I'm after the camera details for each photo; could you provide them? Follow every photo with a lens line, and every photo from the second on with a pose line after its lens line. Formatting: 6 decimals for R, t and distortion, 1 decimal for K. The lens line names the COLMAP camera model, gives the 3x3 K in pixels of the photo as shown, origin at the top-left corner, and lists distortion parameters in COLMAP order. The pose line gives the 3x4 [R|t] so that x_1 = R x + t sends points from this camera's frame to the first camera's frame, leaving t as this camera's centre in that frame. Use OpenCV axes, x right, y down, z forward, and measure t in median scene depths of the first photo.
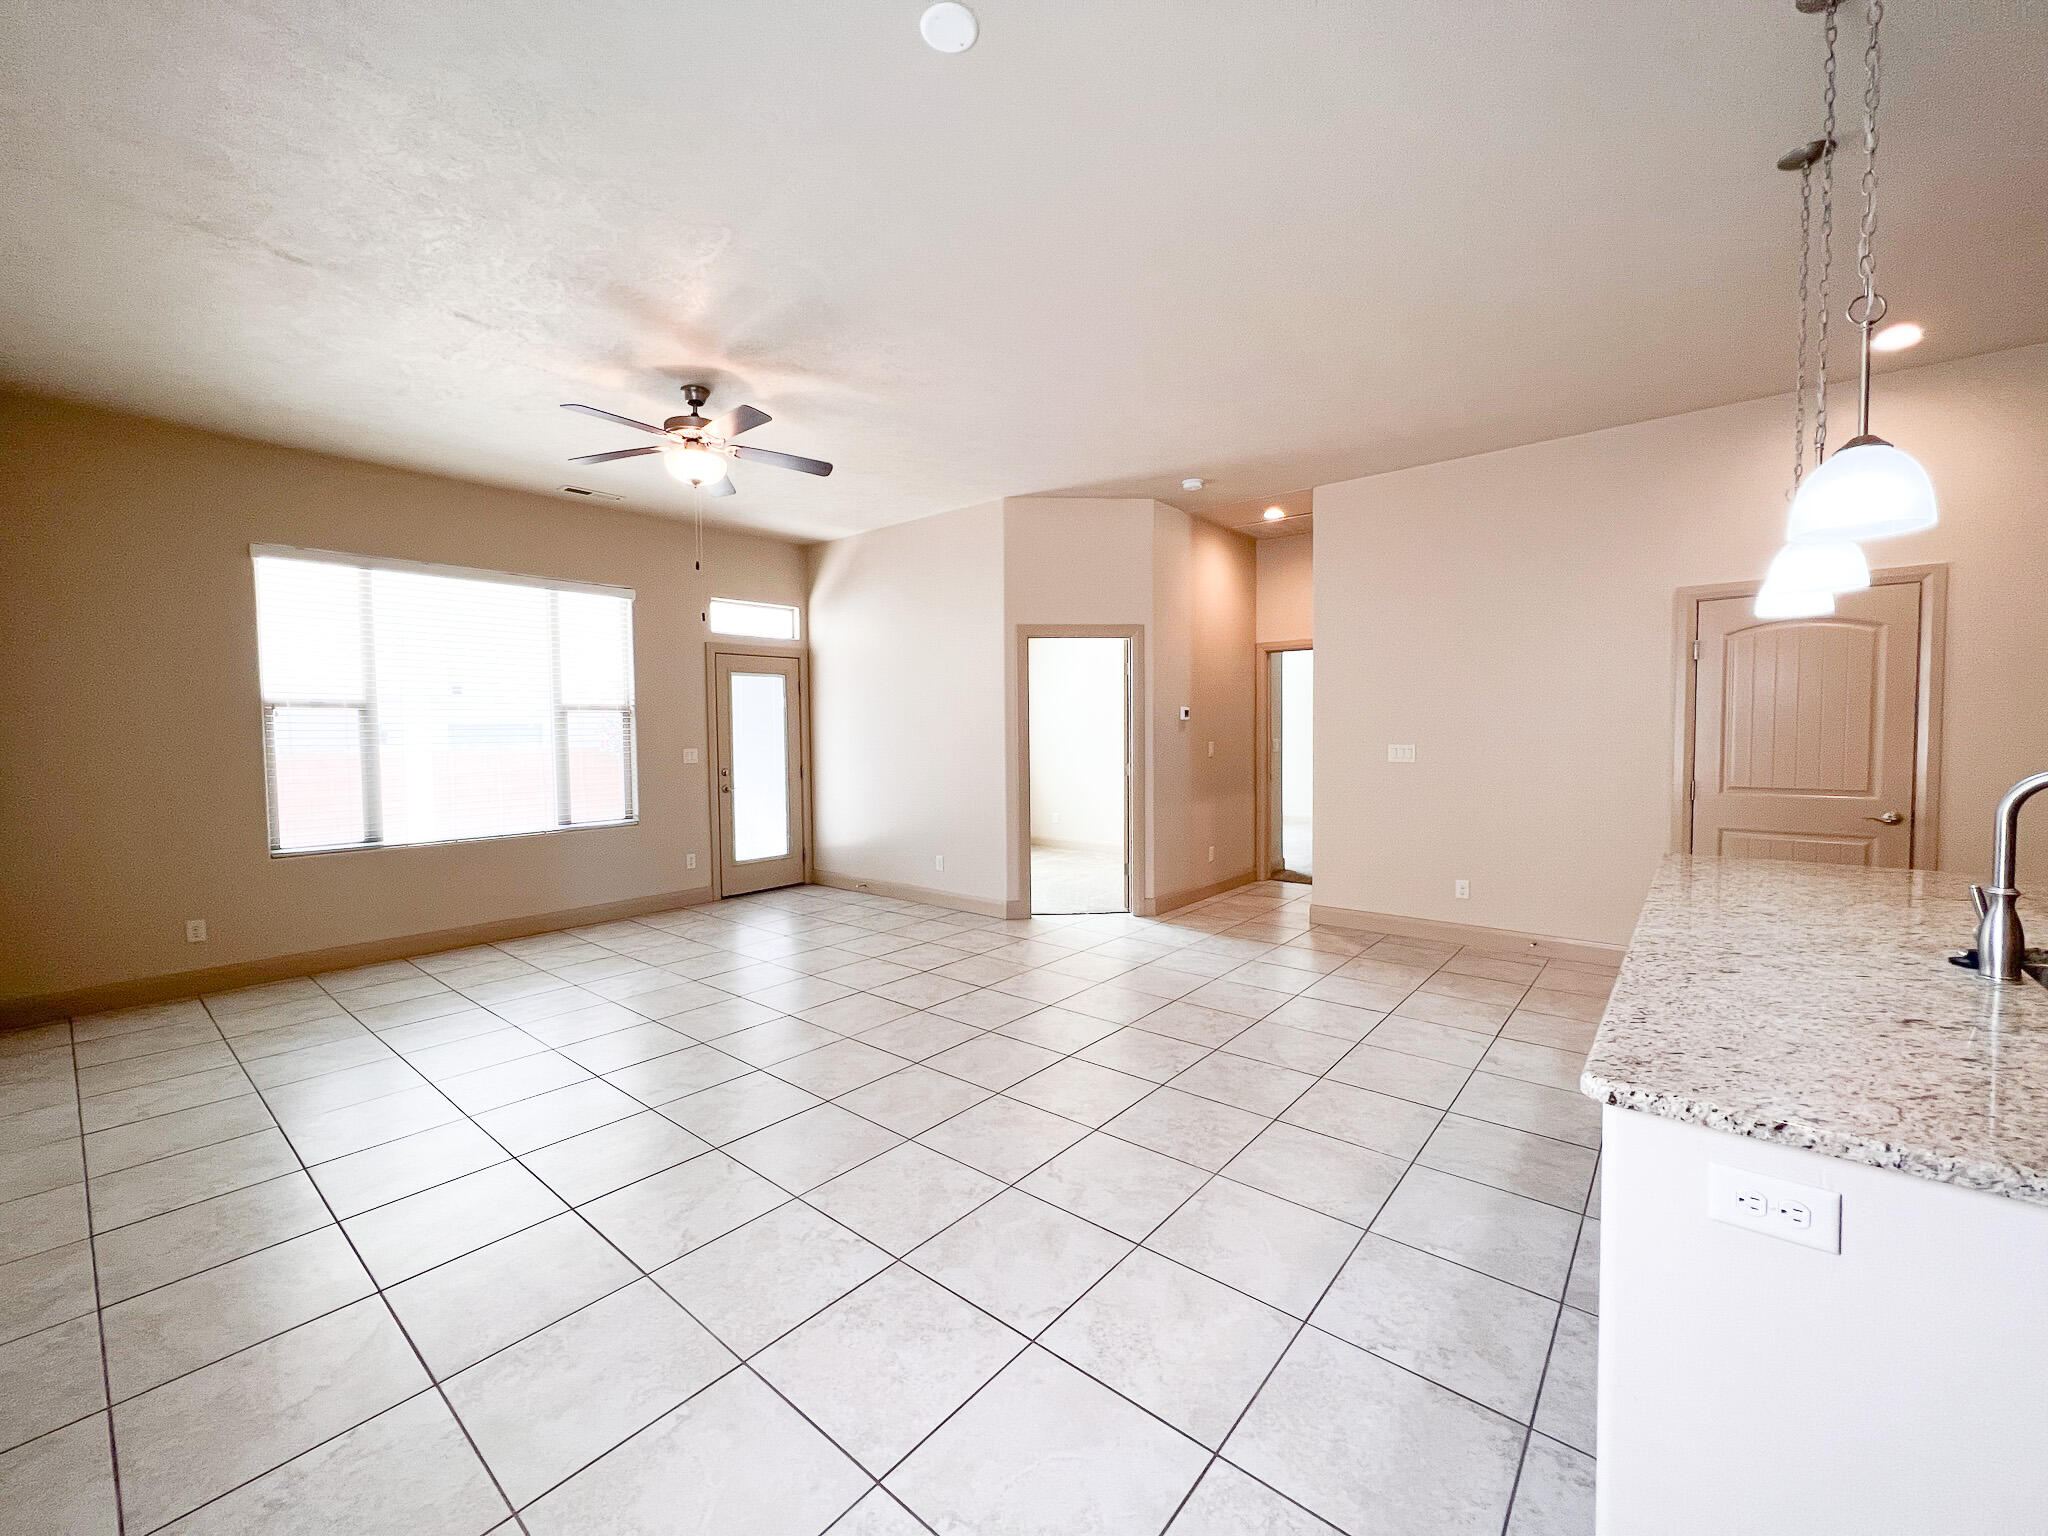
lens RADIAL K [[824.0, 0, 1012.9], [0, 824.0, 764.2], [0, 0, 1]] dist [-0.003096, 0.000035]
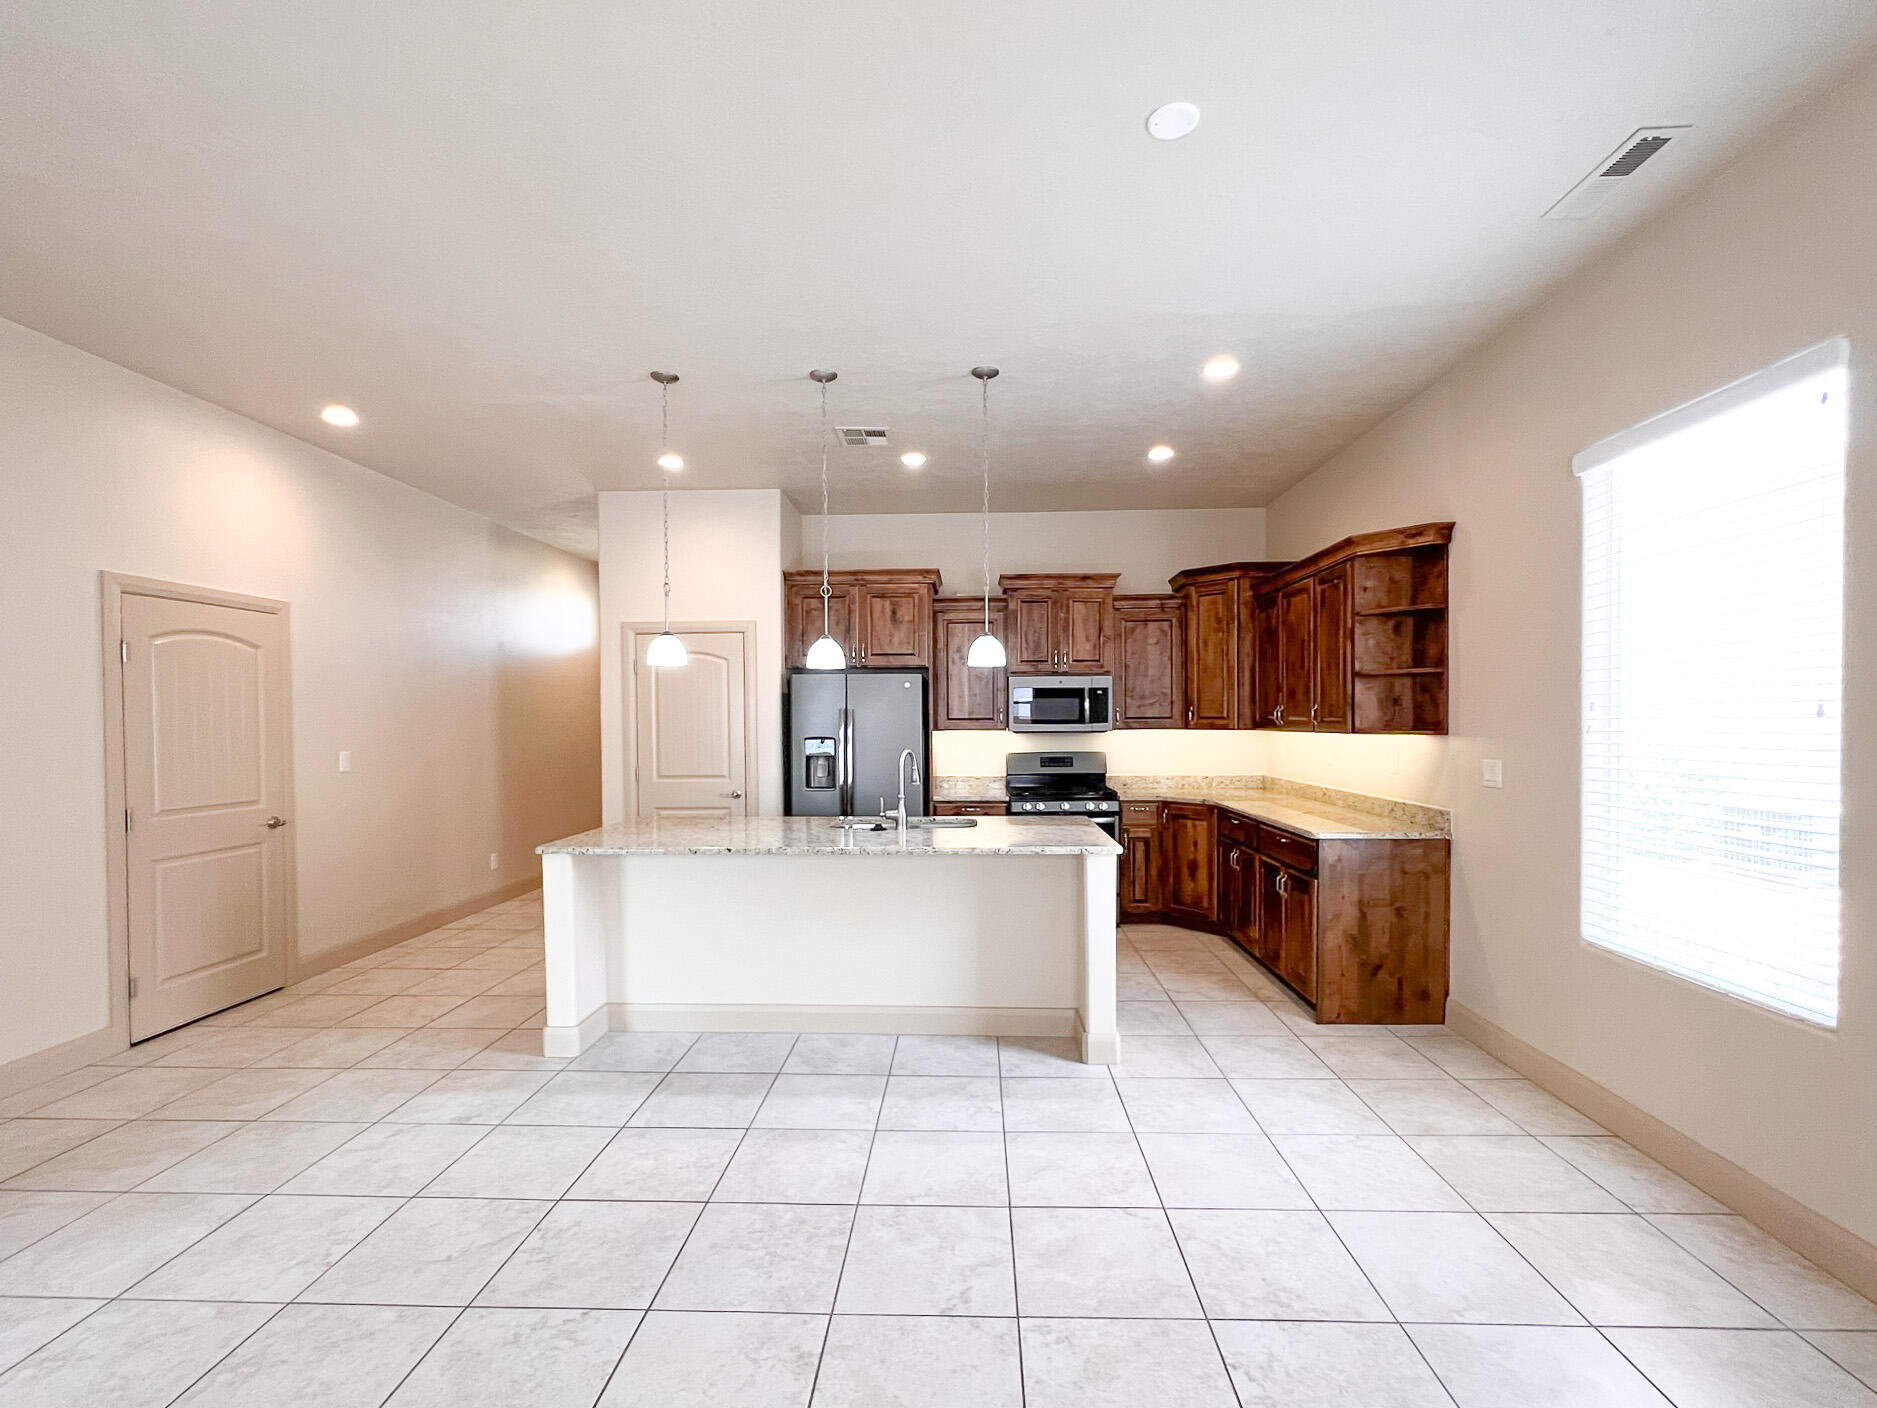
lens RADIAL K [[822.5, 0, 948.8], [0, 822.5, 731.4], [0, 0, 1]] dist [-0.001782, 0.000523]
pose [[-0.621626, 0.002274, 0.783311, -0.555293], [0.046026, 0.998374, 0.033627, -0.079182], [-0.781961, 0.056956, -0.620720, 1.437179]]
